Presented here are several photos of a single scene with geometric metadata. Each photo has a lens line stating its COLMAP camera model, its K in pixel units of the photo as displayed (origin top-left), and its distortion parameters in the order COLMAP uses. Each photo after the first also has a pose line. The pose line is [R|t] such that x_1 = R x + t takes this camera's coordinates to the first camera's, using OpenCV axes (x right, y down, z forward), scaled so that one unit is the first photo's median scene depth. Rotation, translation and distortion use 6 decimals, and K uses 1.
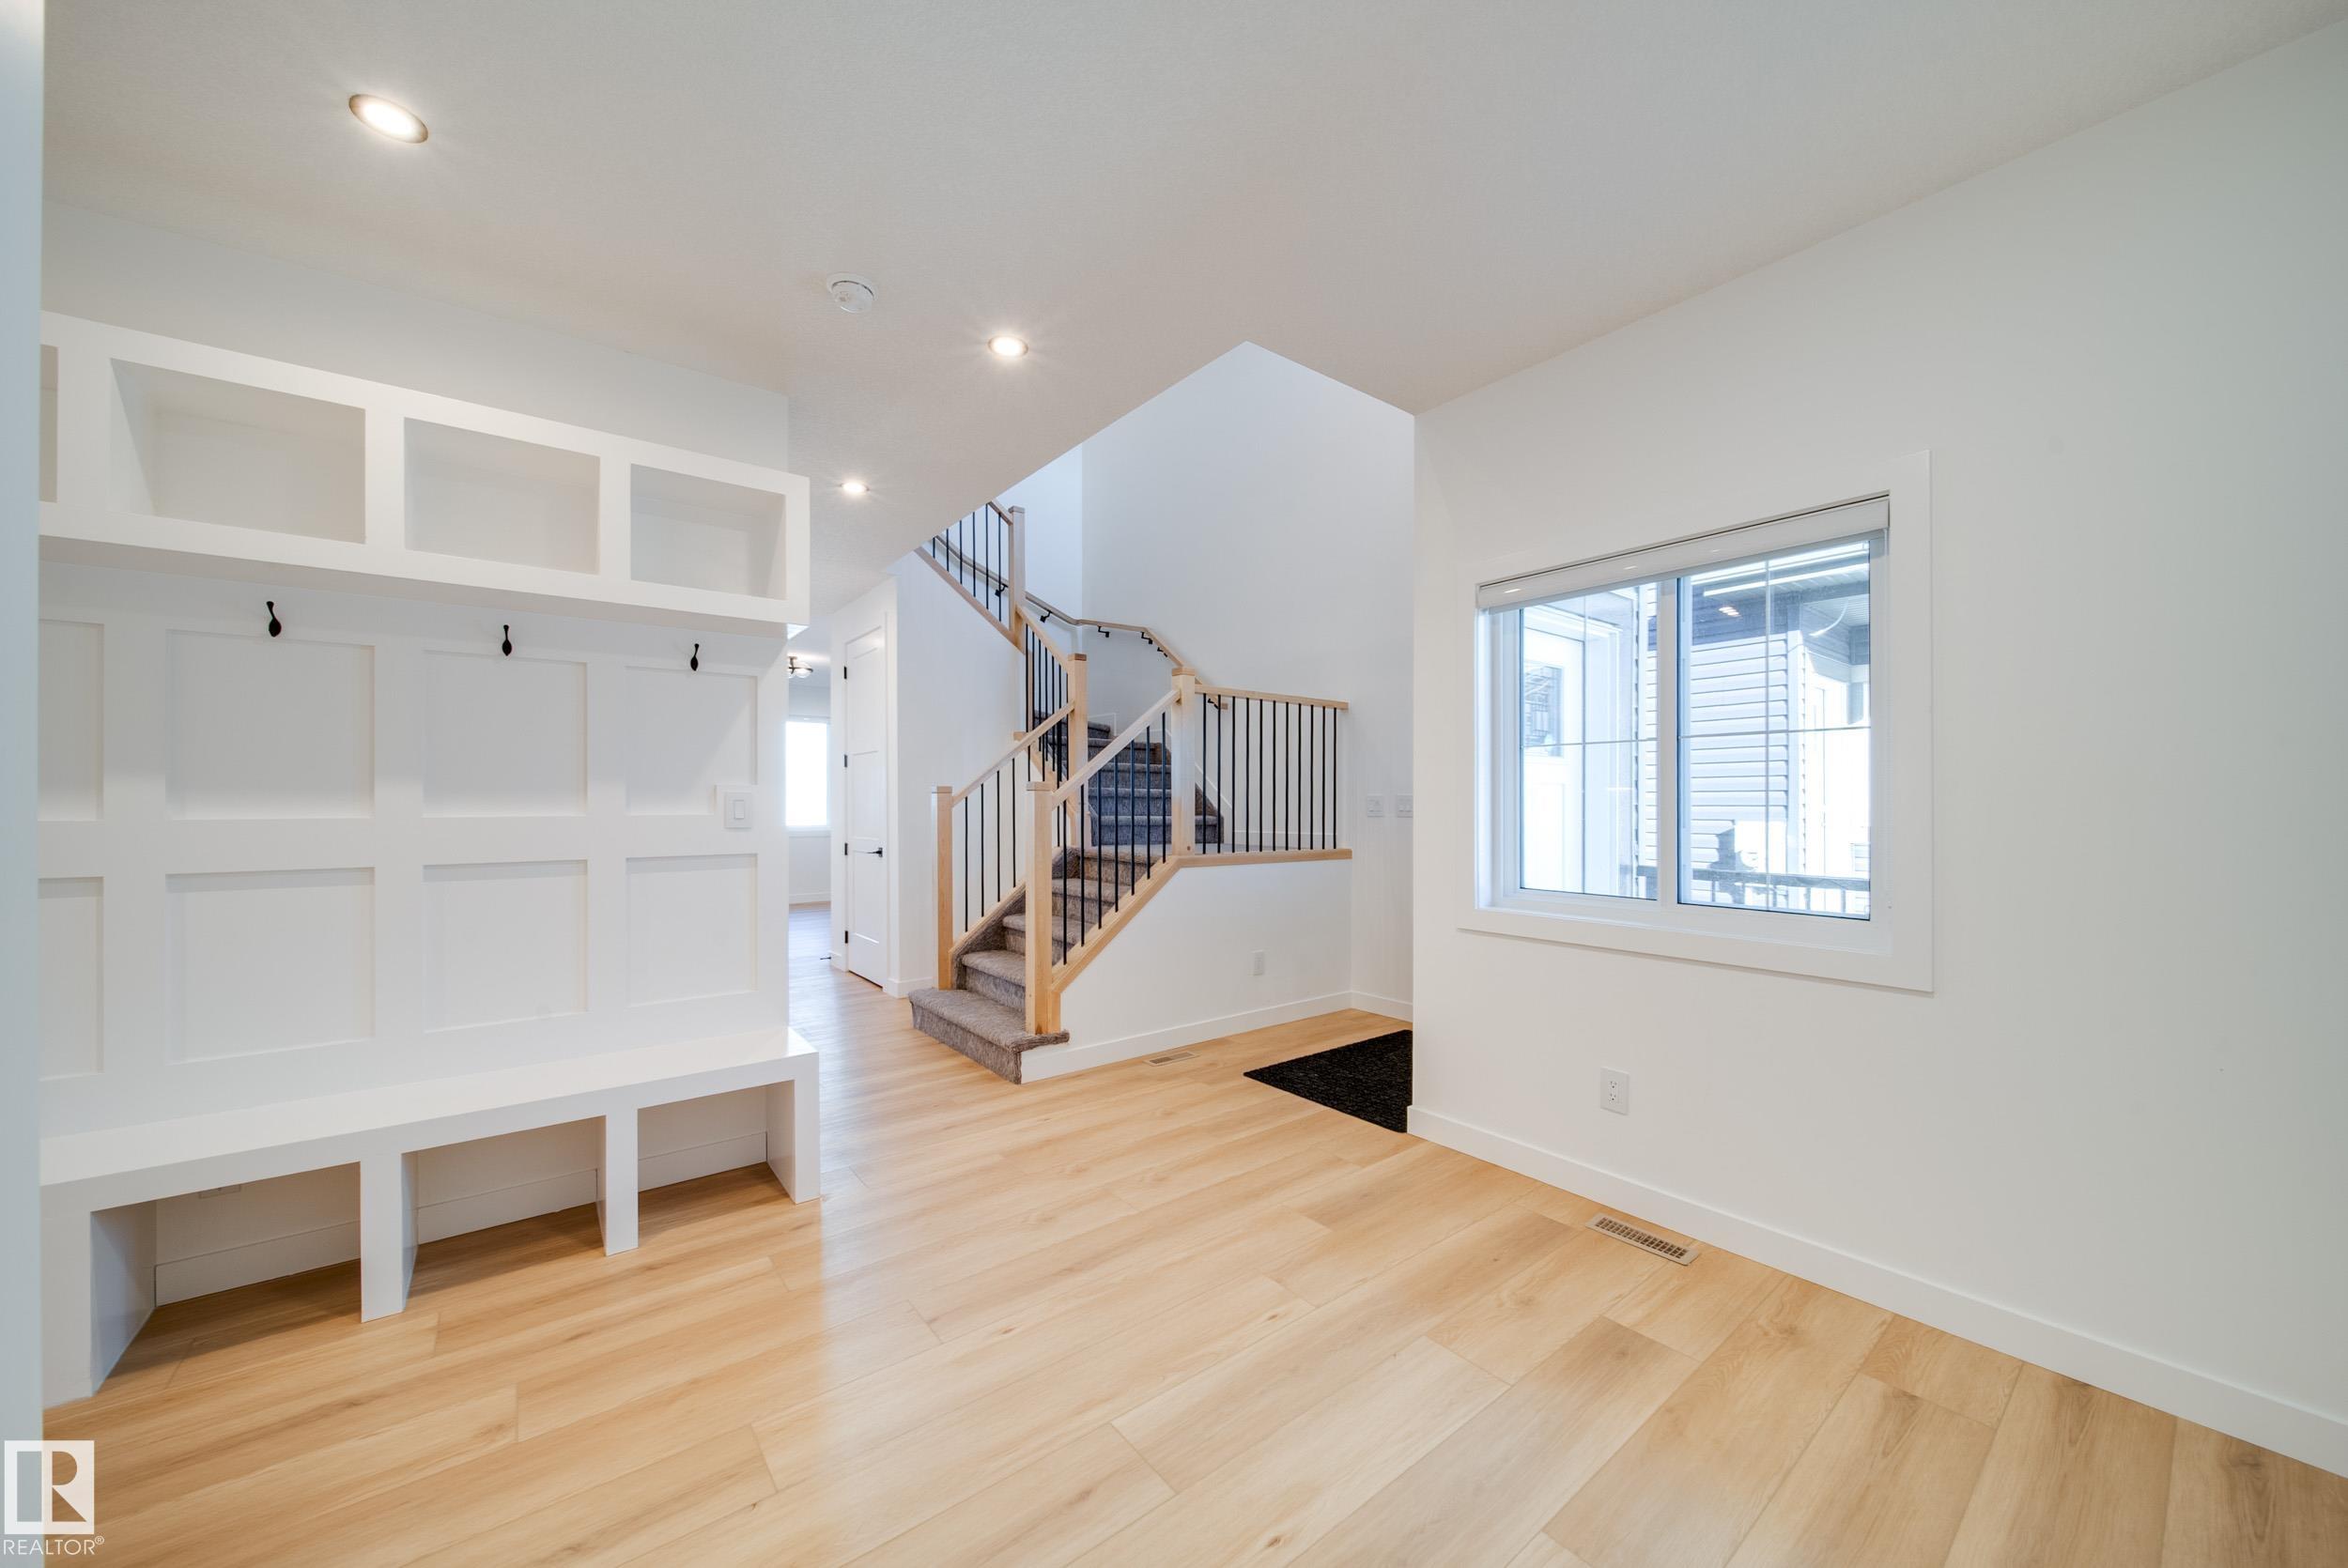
lens RADIAL K [[826.5, 0, 1212.5], [0, 826.5, 803.0], [0, 0, 1]] dist [0.000731, -0.000011]
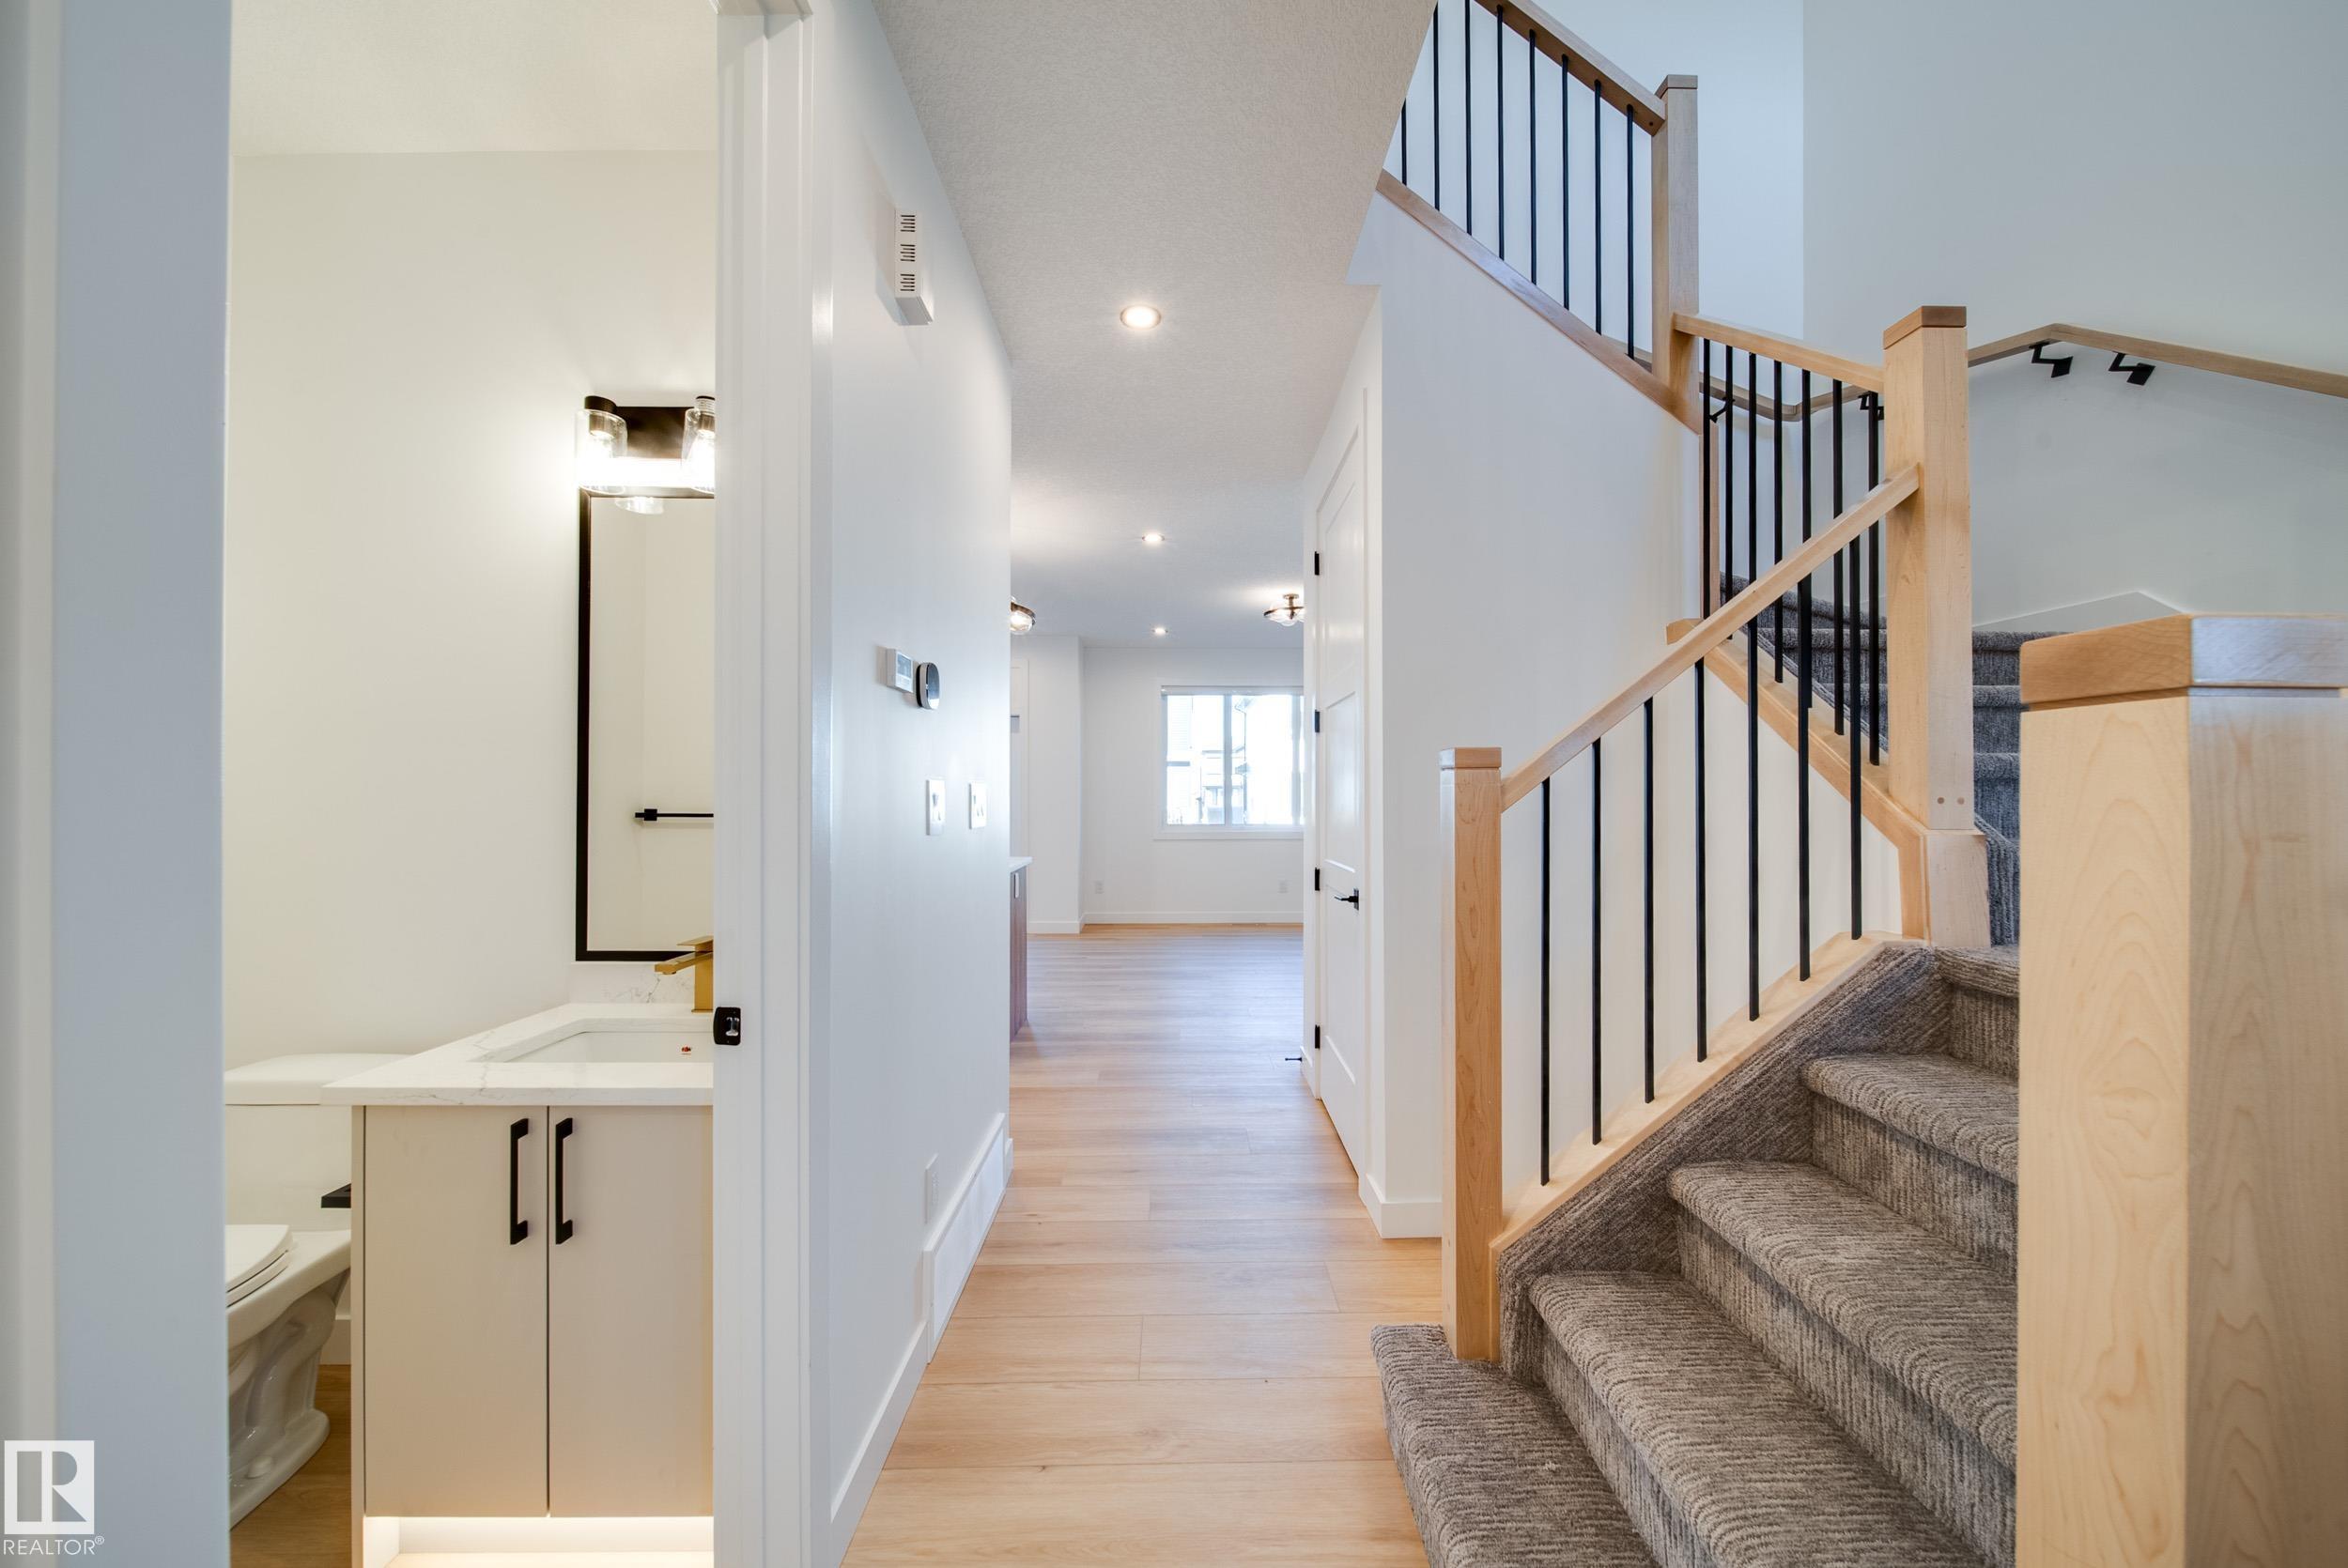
lens RADIAL K [[850.2, 0, 1172.6], [0, 850.2, 796.9], [0, 0, 1]] dist [0.013788, -0.000011]
pose [[0.768628, 0.002719, -0.639690, -0.327916], [-0.003394, 0.999994, 0.000172, -0.000129], [0.639687, 0.002039, 0.768633, 1.083838]]
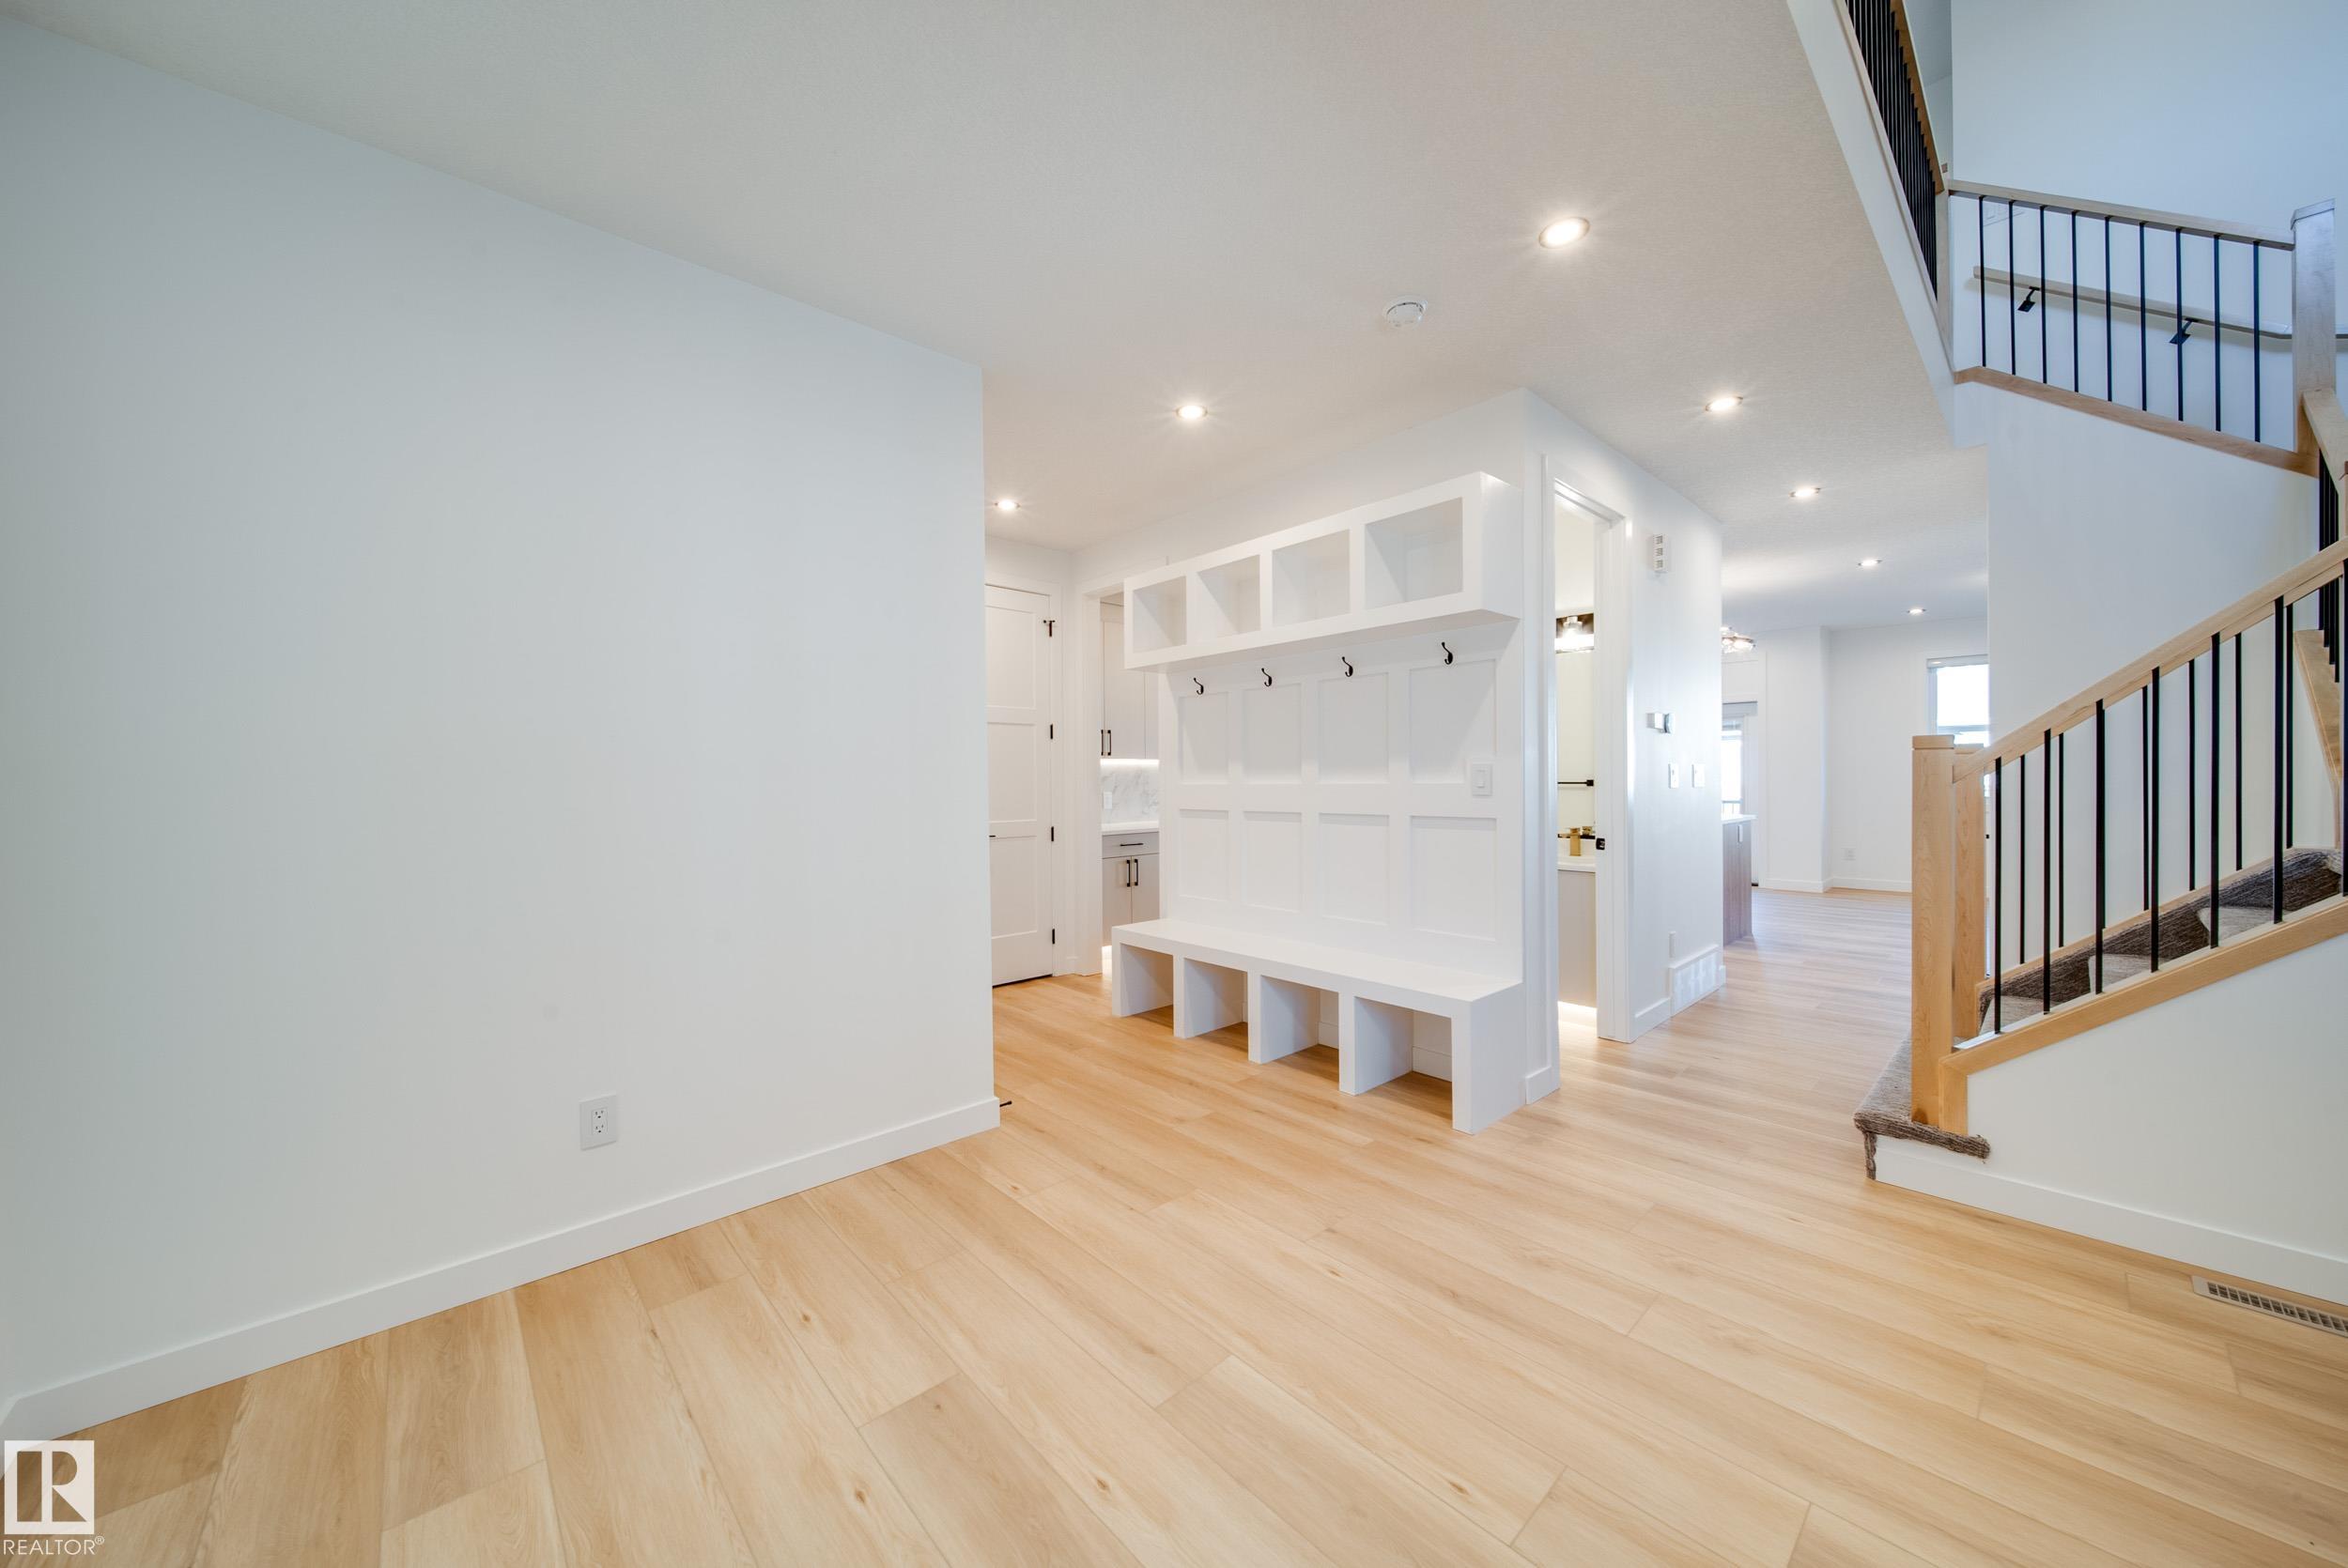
lens RADIAL K [[834.1, 0, 1176.5], [0, 834.1, 787.4], [0, 0, 1]] dist [-0.002212, -0.000253]
pose [[0.061075, 0.011021, -0.998072, 0.536585], [0.010084, 0.999881, 0.011658, 0.002618], [0.998082, -0.010776, 0.060956, 0.499523]]
